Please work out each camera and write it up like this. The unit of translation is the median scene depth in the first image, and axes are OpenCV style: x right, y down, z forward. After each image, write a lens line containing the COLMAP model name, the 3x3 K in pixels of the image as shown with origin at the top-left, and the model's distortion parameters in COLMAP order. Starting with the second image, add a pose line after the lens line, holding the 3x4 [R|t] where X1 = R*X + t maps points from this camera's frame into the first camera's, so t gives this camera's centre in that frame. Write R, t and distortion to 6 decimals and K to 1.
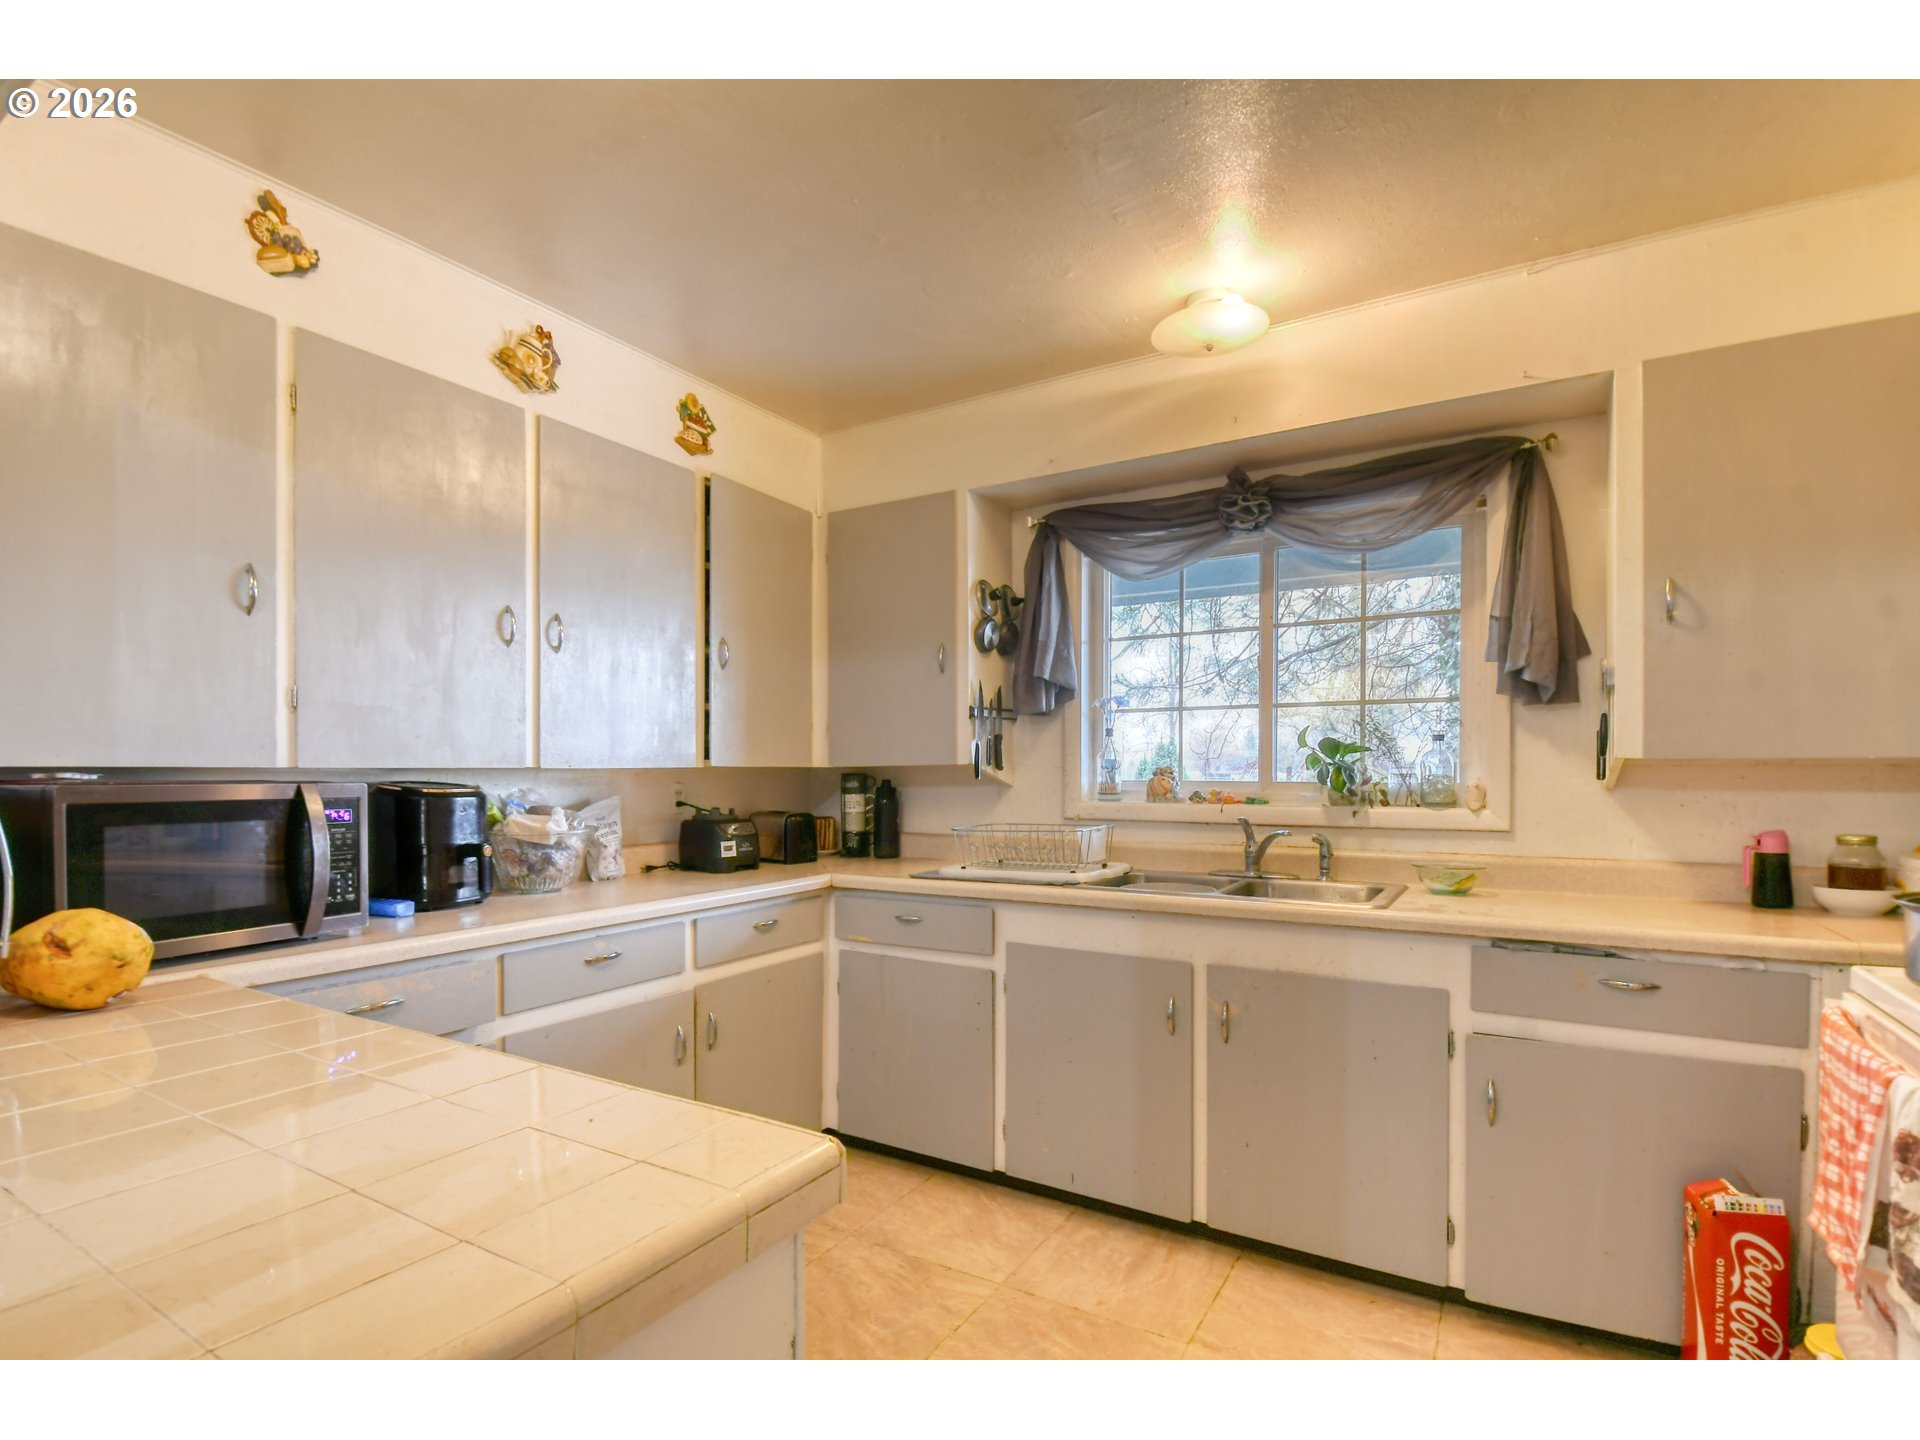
lens RADIAL K [[925.8, 0, 959.0], [0, 925.8, 772.5], [0, 0, 1]] dist [0.027874, -0.014803]
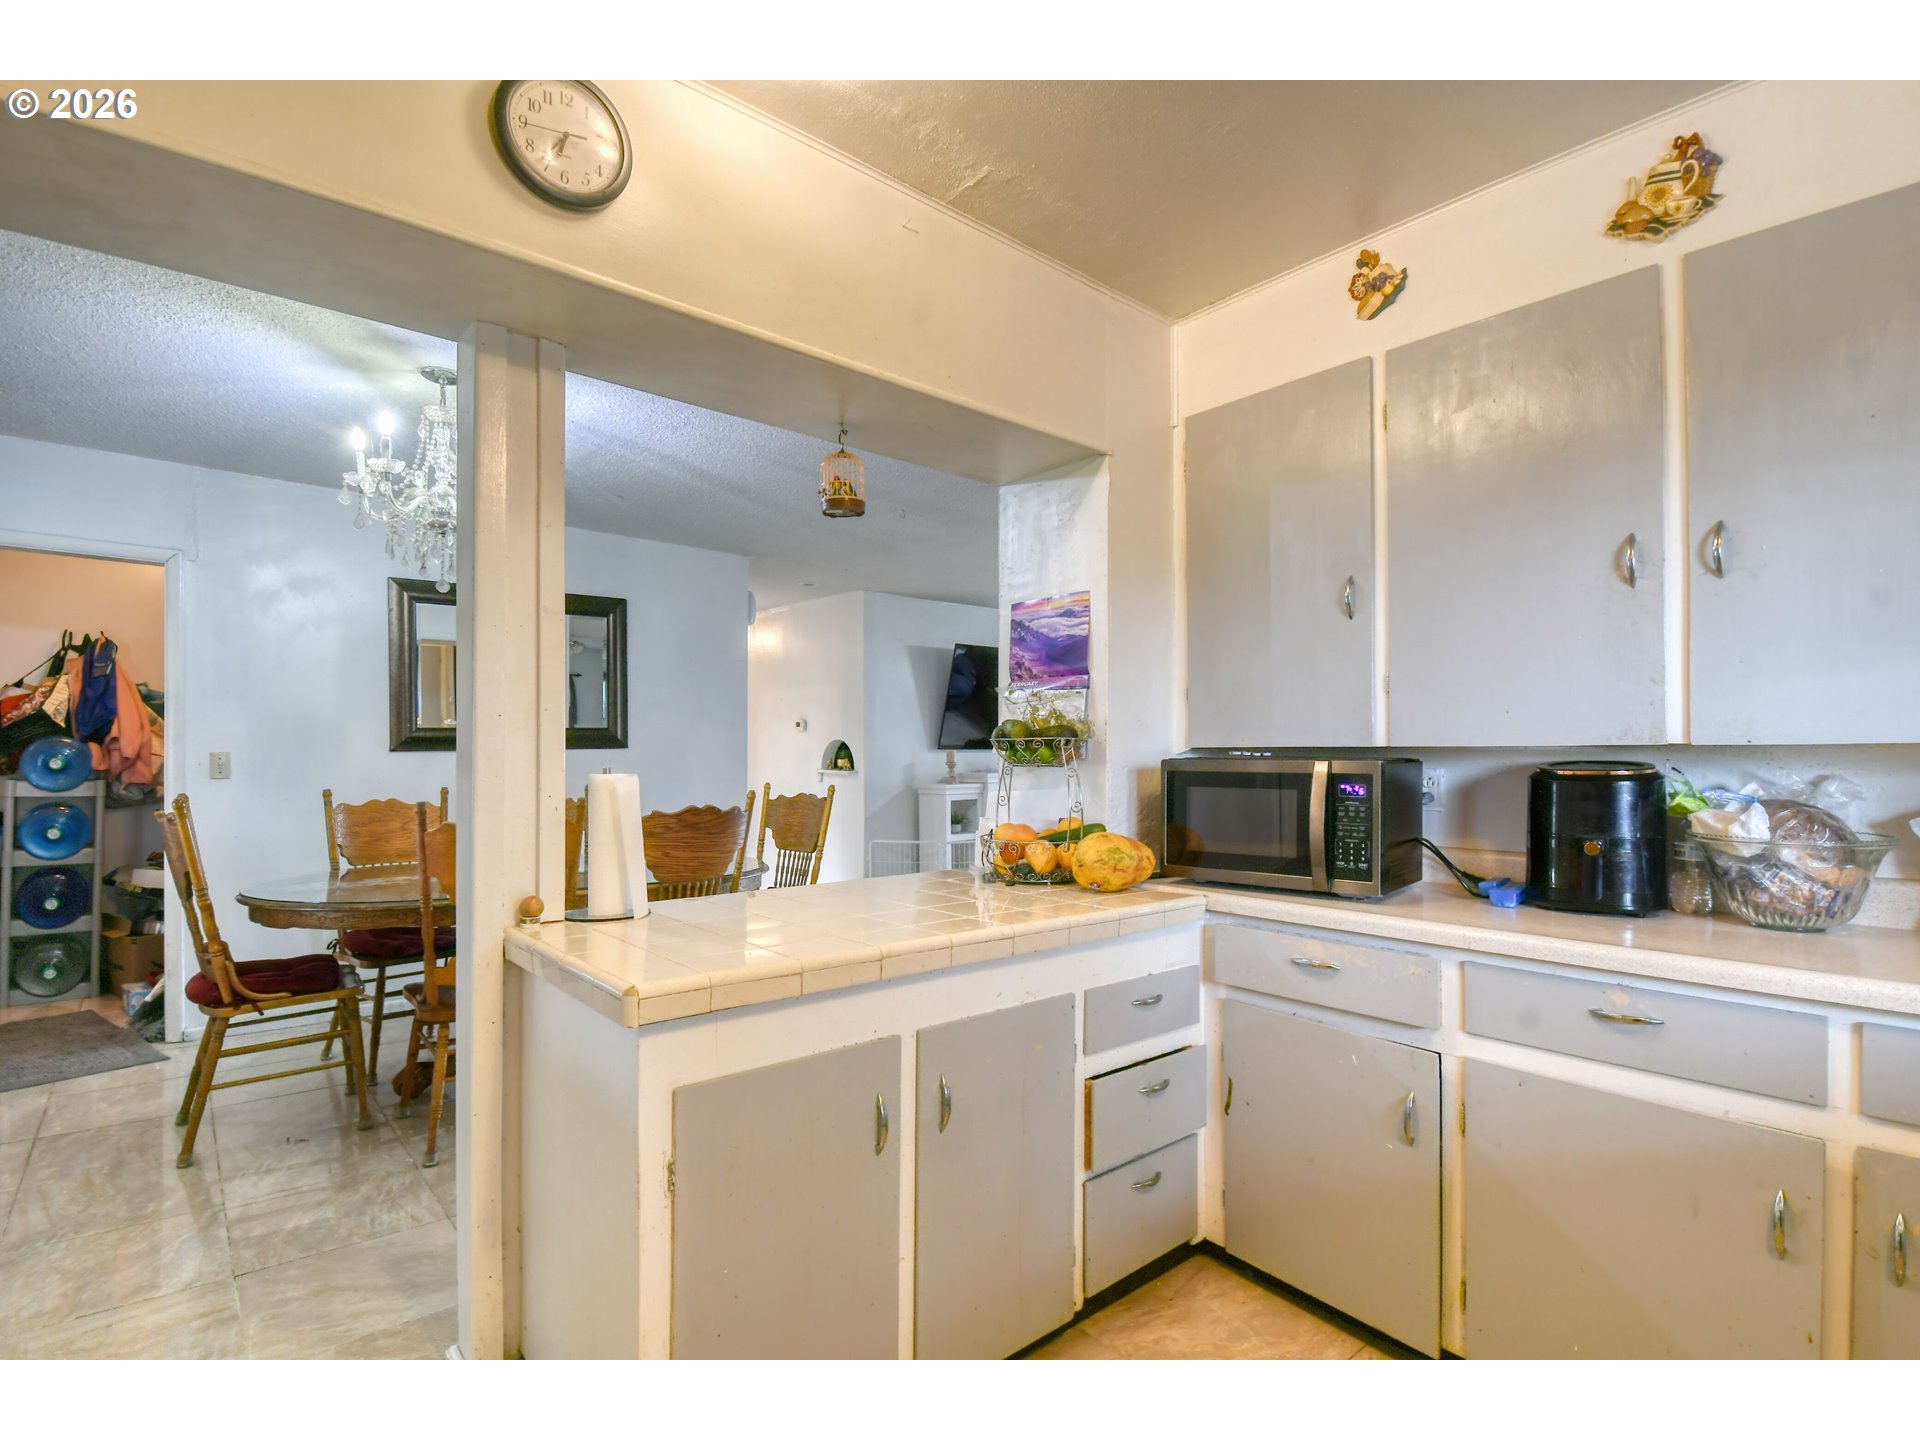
lens RADIAL K [[930.4, 0, 960.4], [0, 930.4, 751.4], [0, 0, 1]] dist [0.028977, -0.038774]
pose [[-0.315443, 0.003040, -0.948940, 0.435618], [0.000766, 0.999995, 0.002949, -0.002968], [0.948944, 0.000204, -0.315444, 0.742242]]
